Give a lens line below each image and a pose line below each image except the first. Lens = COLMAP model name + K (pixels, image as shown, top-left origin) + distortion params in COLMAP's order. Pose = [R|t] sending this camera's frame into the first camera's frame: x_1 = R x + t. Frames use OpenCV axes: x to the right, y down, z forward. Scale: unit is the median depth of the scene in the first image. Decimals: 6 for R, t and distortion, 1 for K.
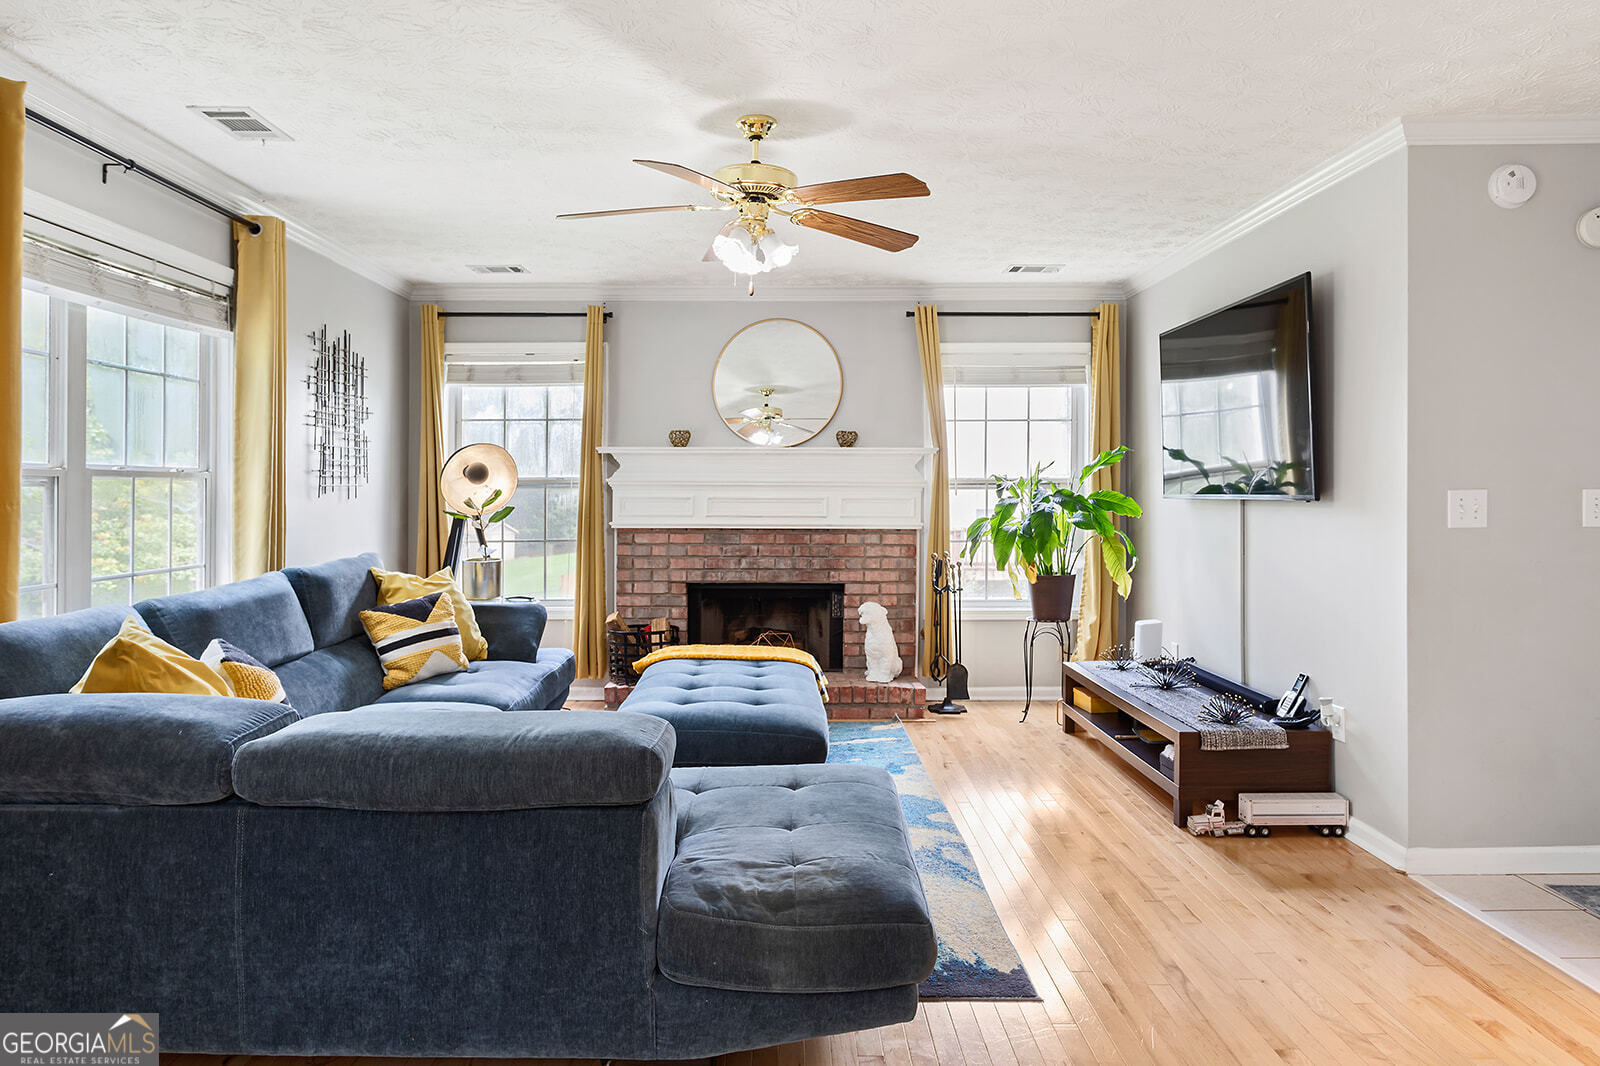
lens RADIAL K [[1008.1, 0, 798.0], [0, 1008.1, 497.0], [0, 0, 1]] dist [-0.019954, 0.000934]
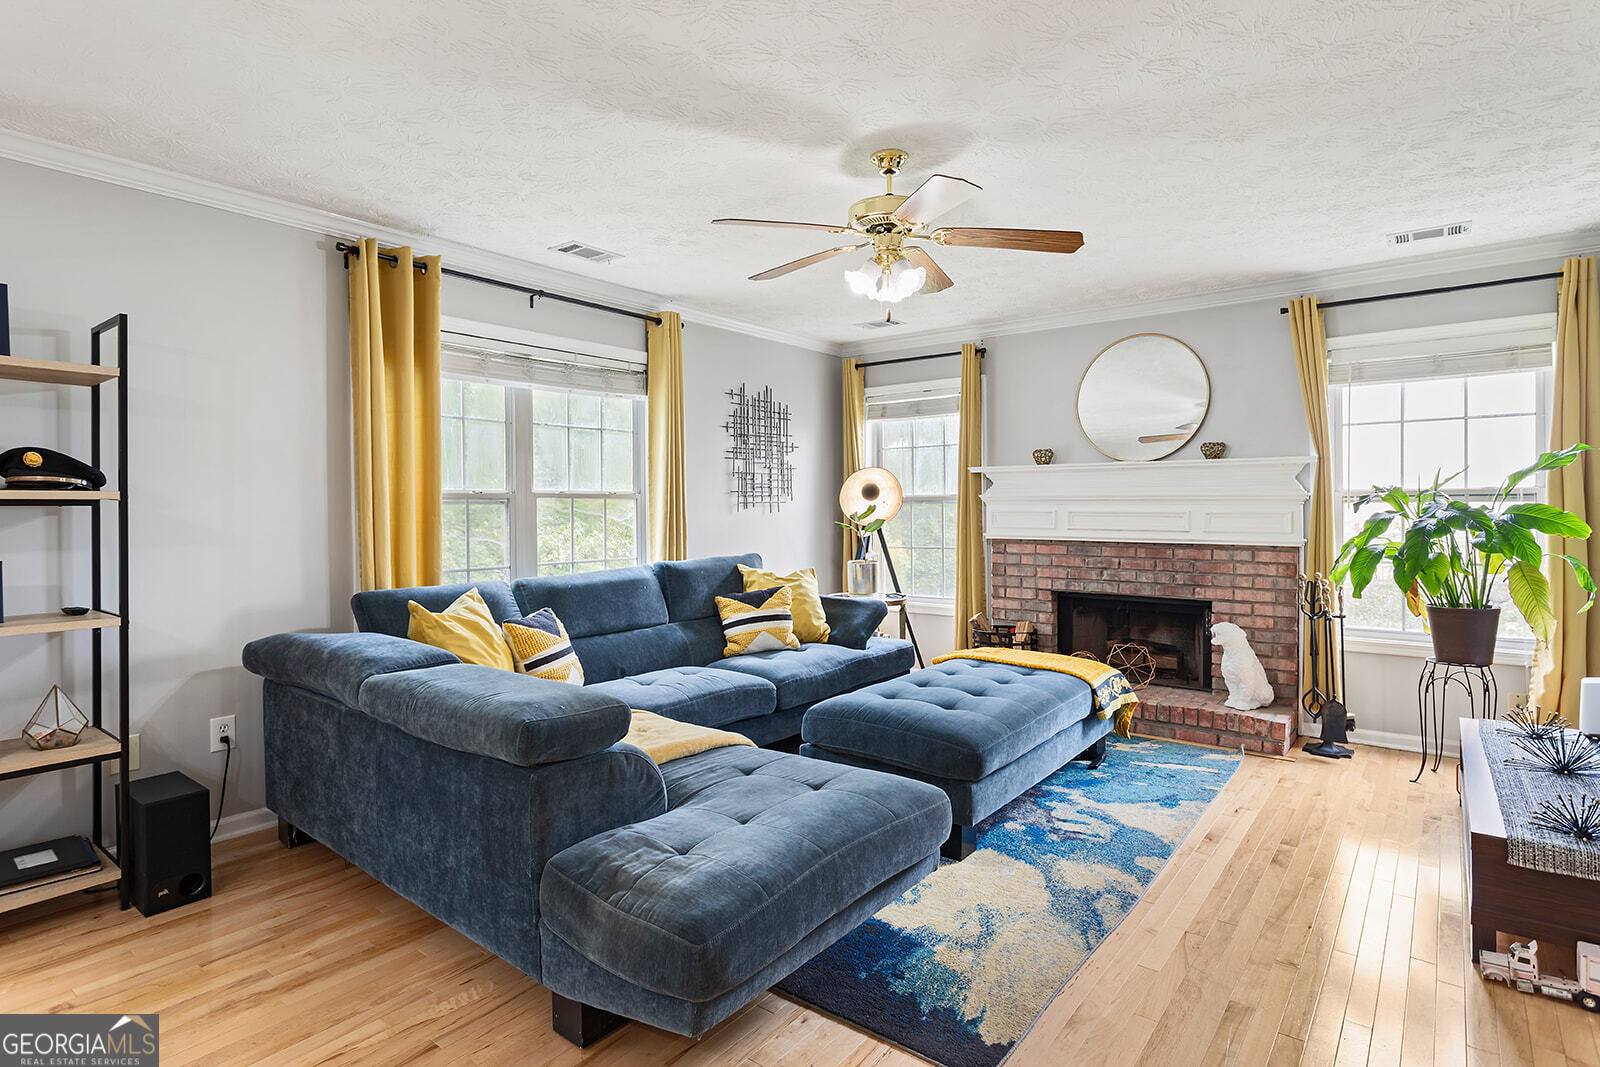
lens RADIAL K [[830.2, 0, 803.2], [0, 830.2, 514.2], [0, 0, 1]] dist [-0.012681, 0.002497]
pose [[0.780928, 0.002339, -0.624617, 0.243880], [0.000288, 0.999992, 0.004104, -0.000443], [0.624621, -0.003385, 0.780921, 0.146870]]
